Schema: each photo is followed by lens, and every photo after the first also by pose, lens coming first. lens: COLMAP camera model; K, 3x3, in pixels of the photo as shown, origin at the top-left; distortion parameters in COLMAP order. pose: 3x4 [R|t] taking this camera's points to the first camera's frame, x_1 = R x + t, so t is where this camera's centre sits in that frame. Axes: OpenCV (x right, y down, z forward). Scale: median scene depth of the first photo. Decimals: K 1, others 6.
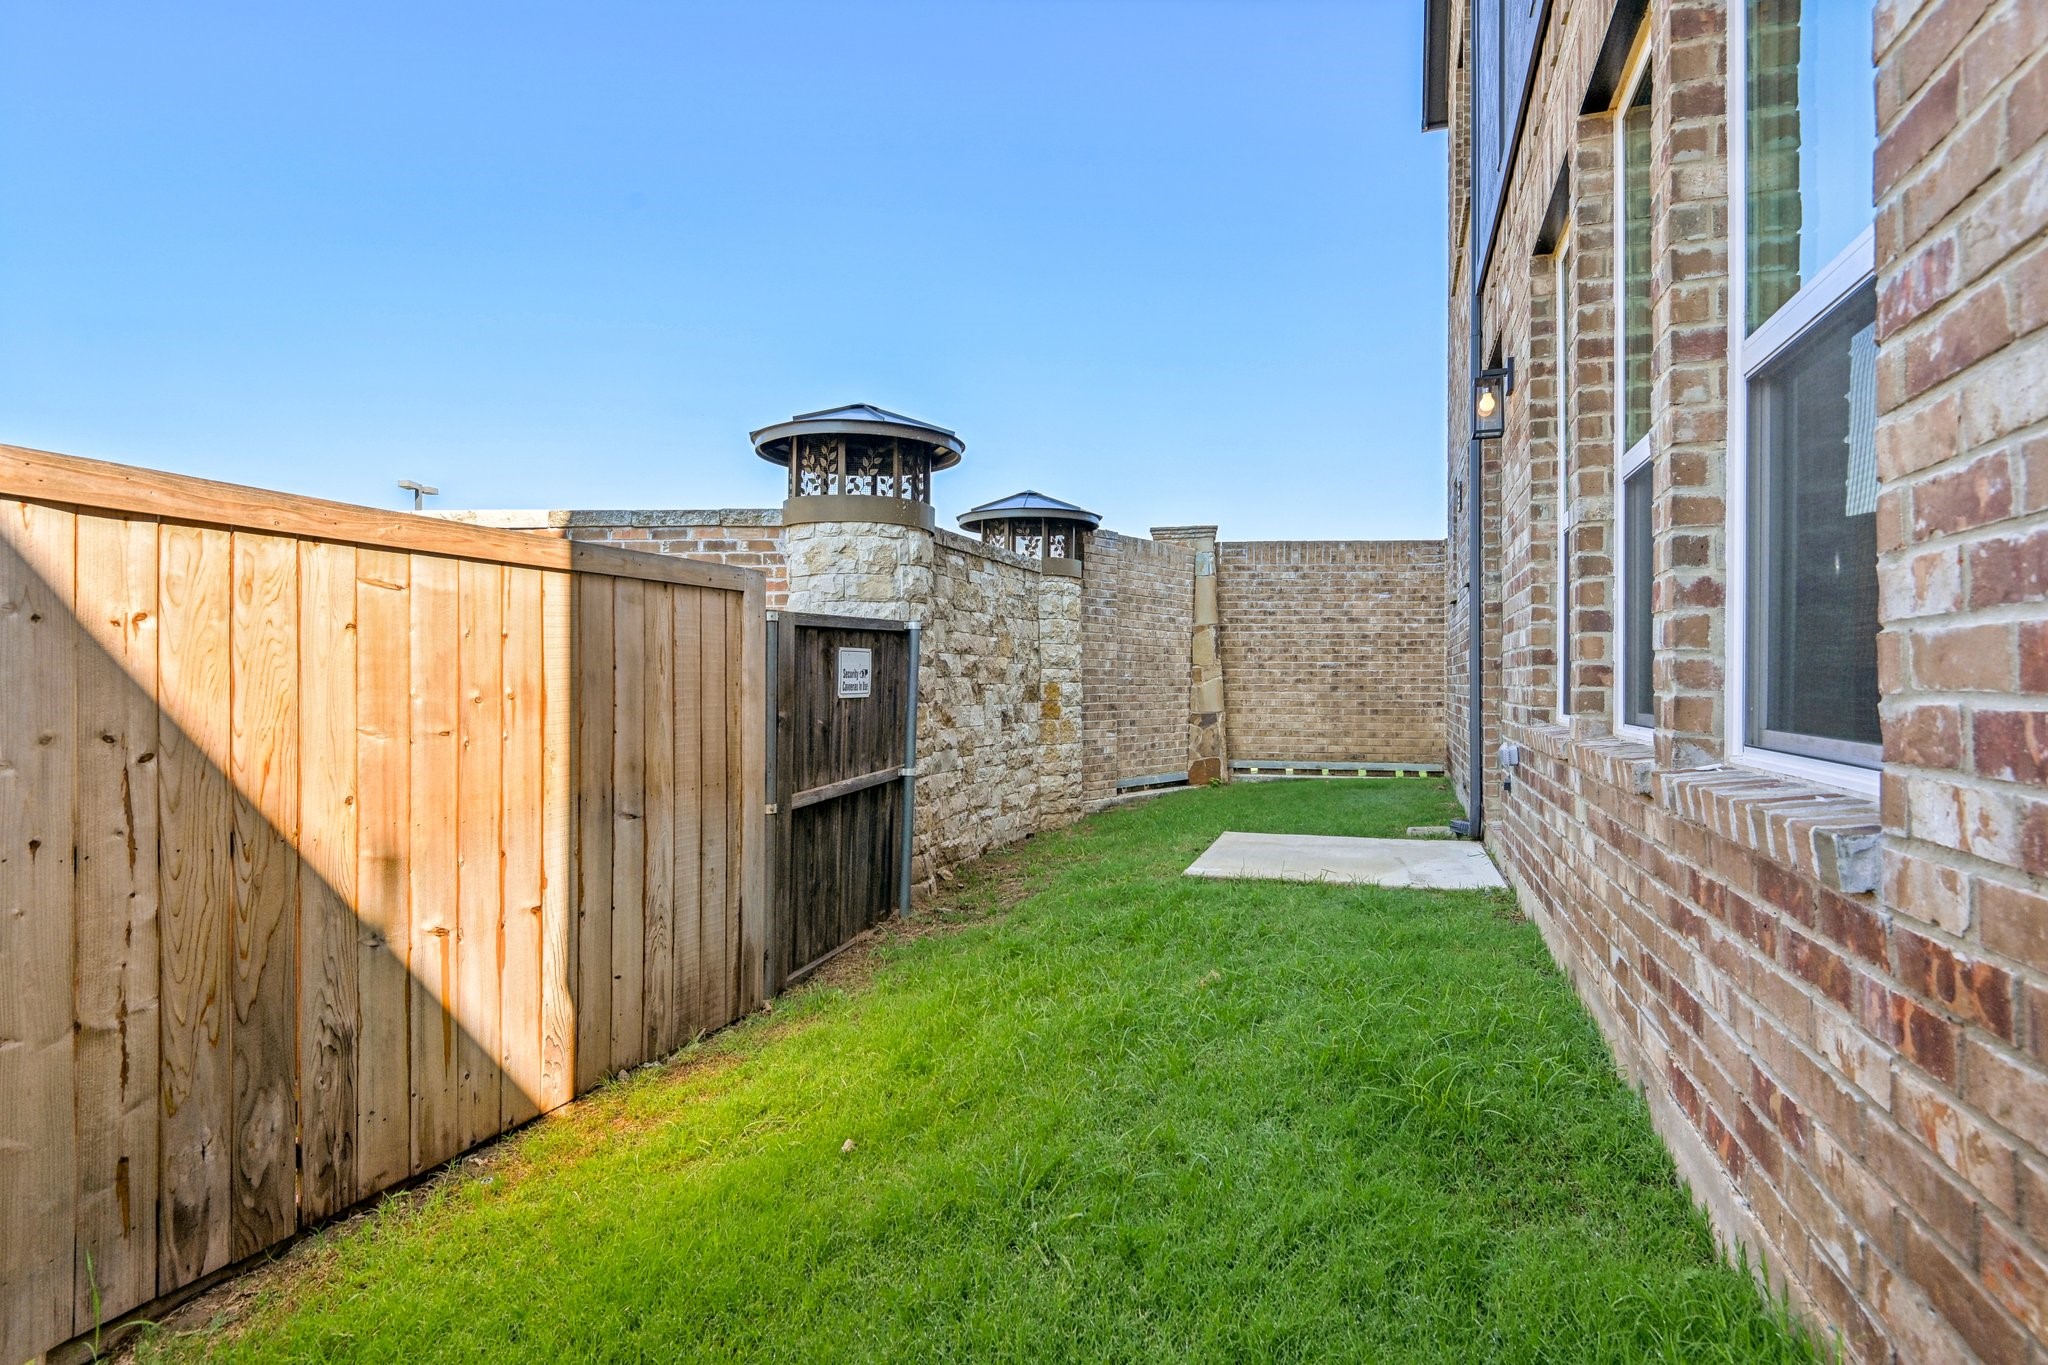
lens RADIAL K [[1052.8, 0, 1013.5], [0, 1052.8, 678.4], [0, 0, 1]] dist [0.003368, -0.000536]
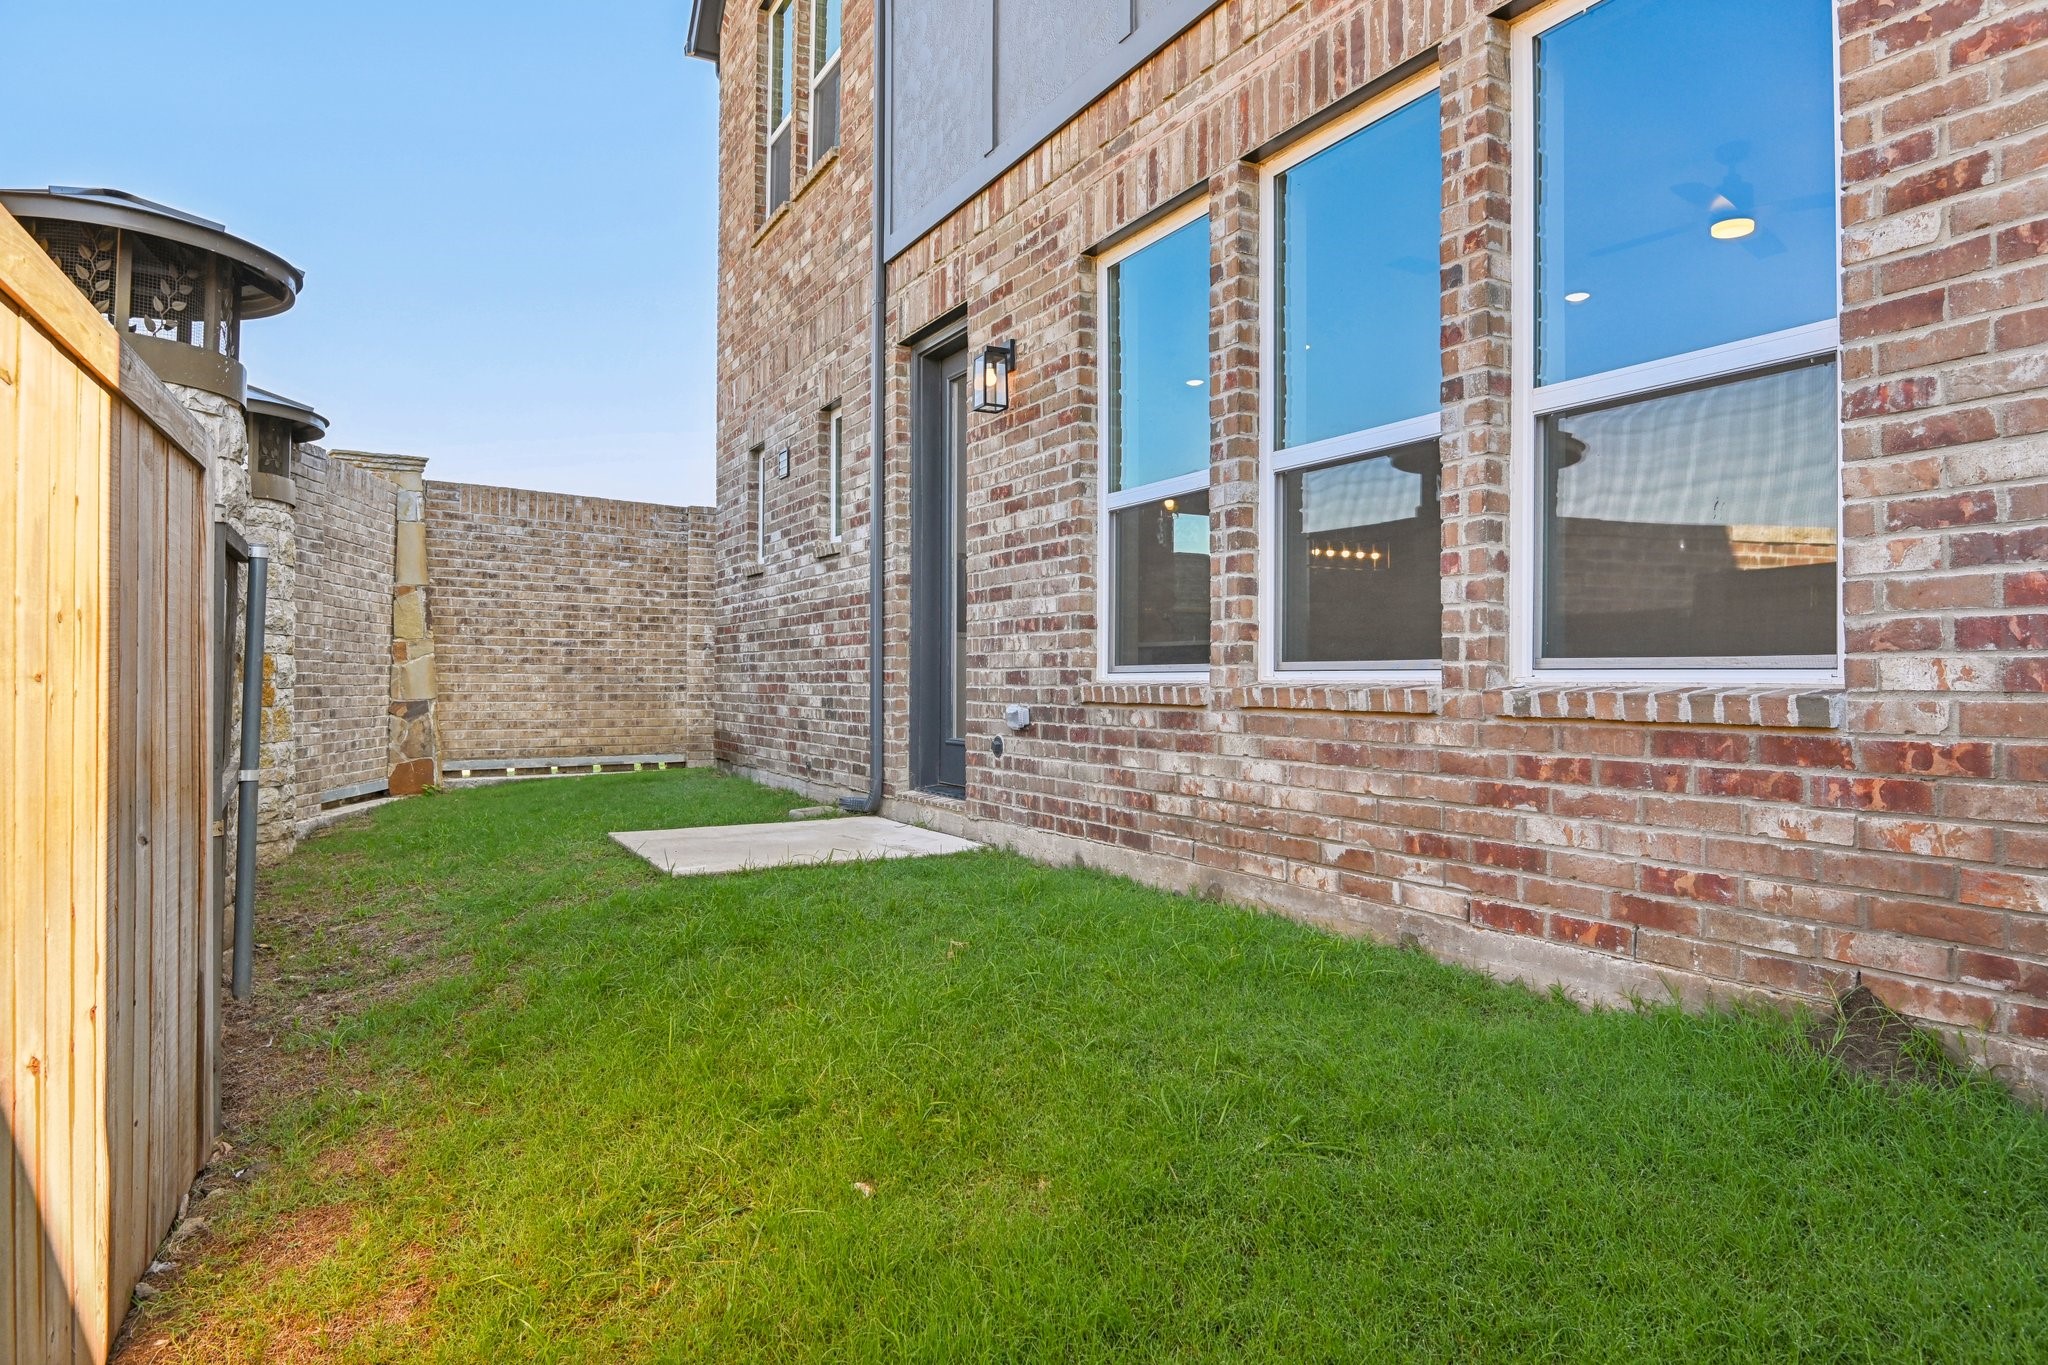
lens RADIAL K [[1236.7, 0, 1020.4], [0, 1236.7, 671.2], [0, 0, 1]] dist [-0.016804, -0.003020]
pose [[0.670782, 0.005914, 0.741631, -0.197197], [-0.003771, 0.999982, -0.004563, 0.014729], [-0.741645, 0.000264, 0.670793, 0.075671]]
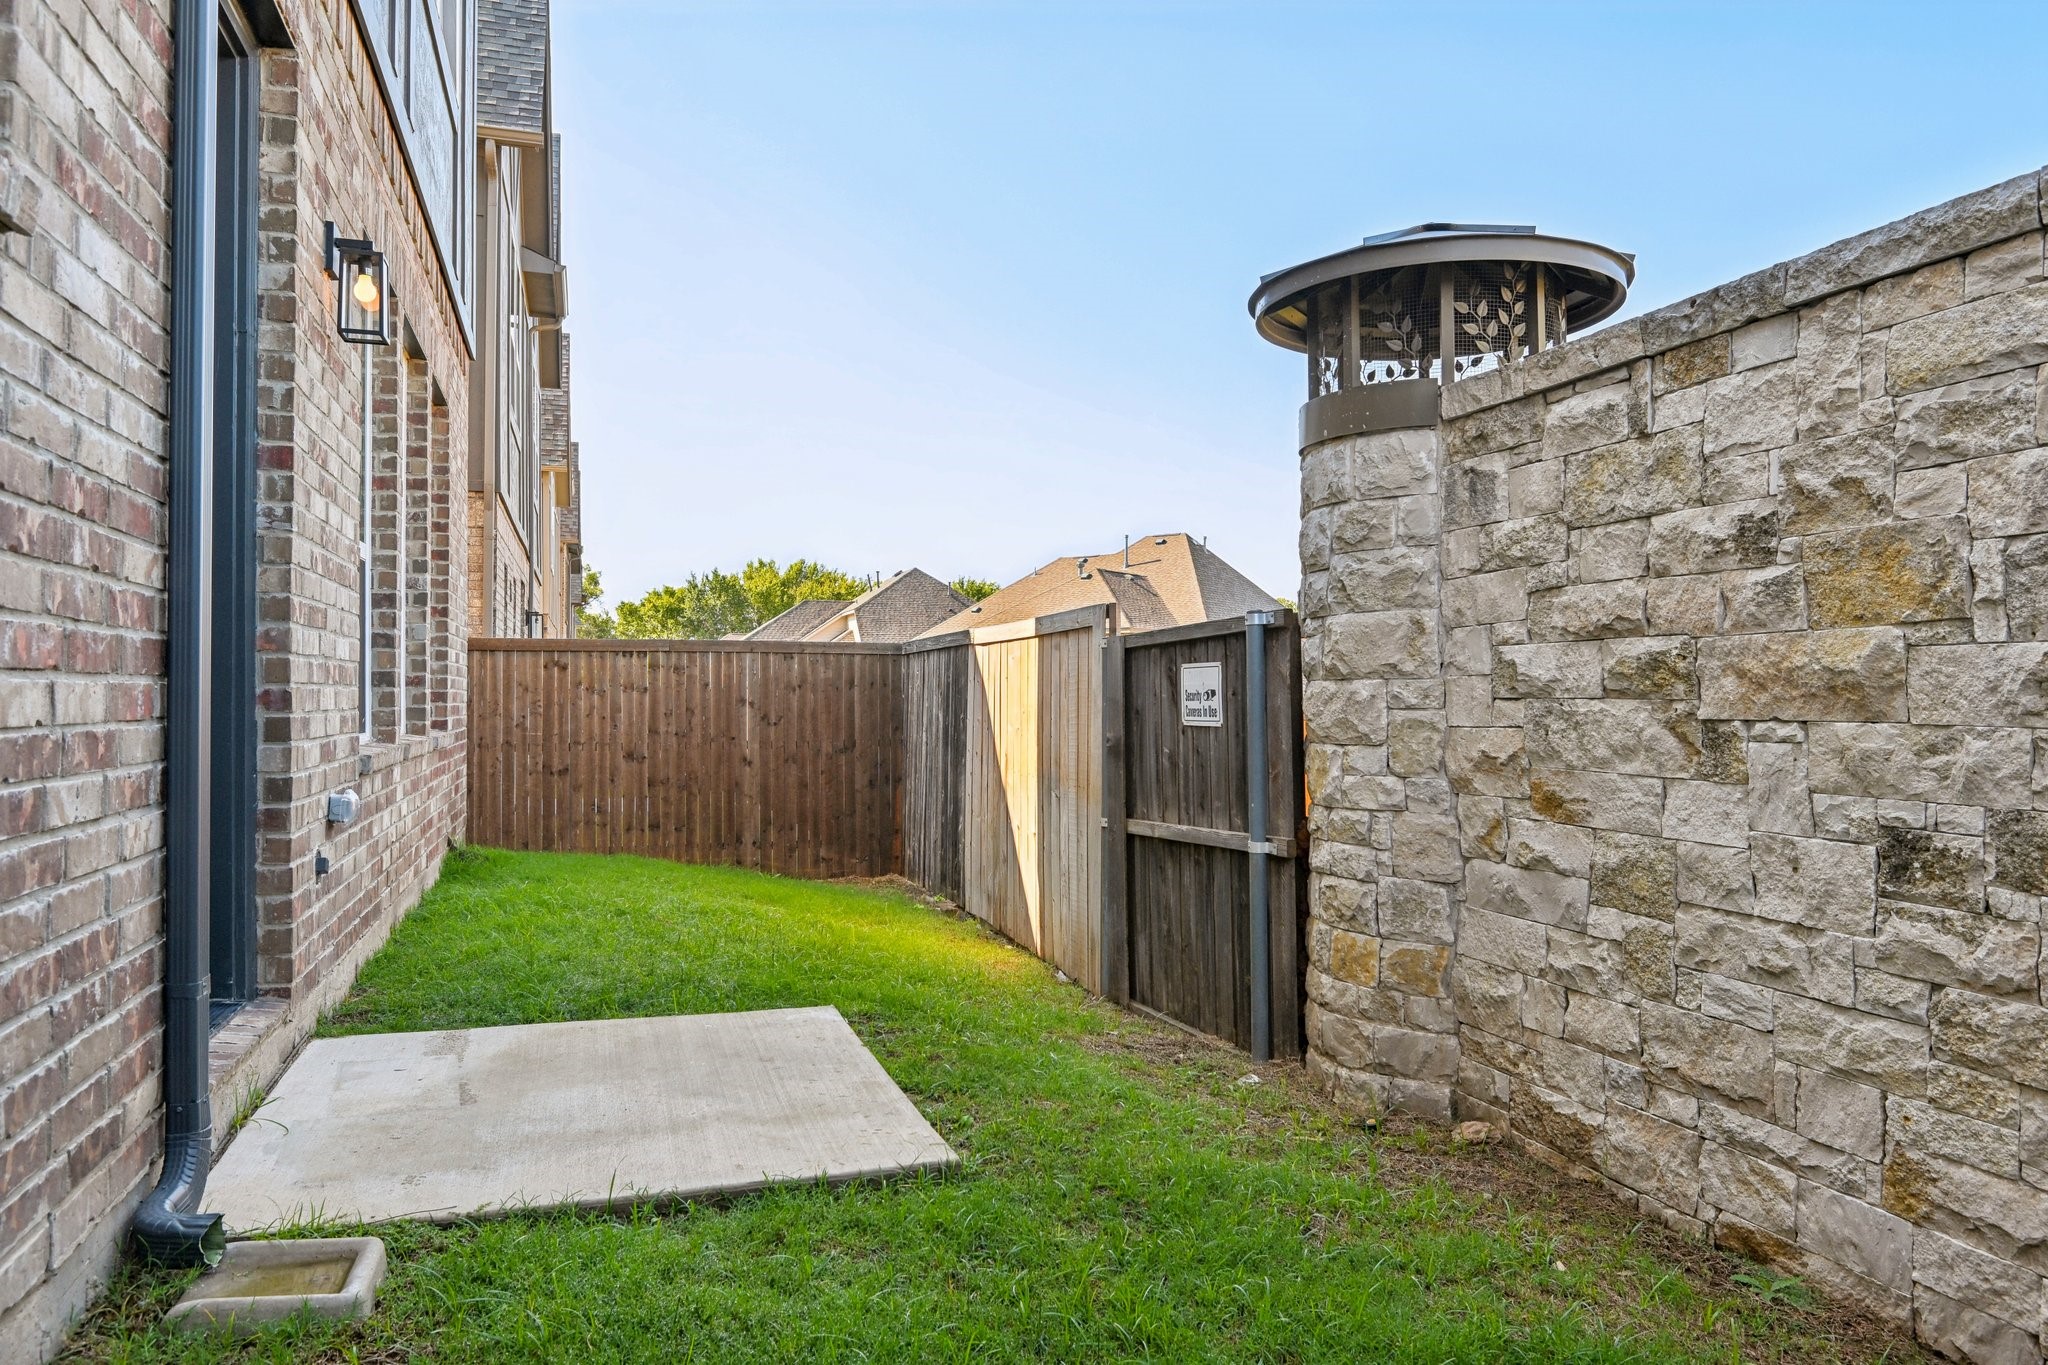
lens RADIAL K [[1334.5, 0, 1024.2], [0, 1334.5, 690.3], [0, 0, 1]] dist [-0.001732, -0.005982]
pose [[-0.790714, -0.005801, -0.612159, 0.294056], [-0.001427, 0.999970, -0.007633, -0.000274], [0.612185, -0.005162, -0.790698, 0.889327]]
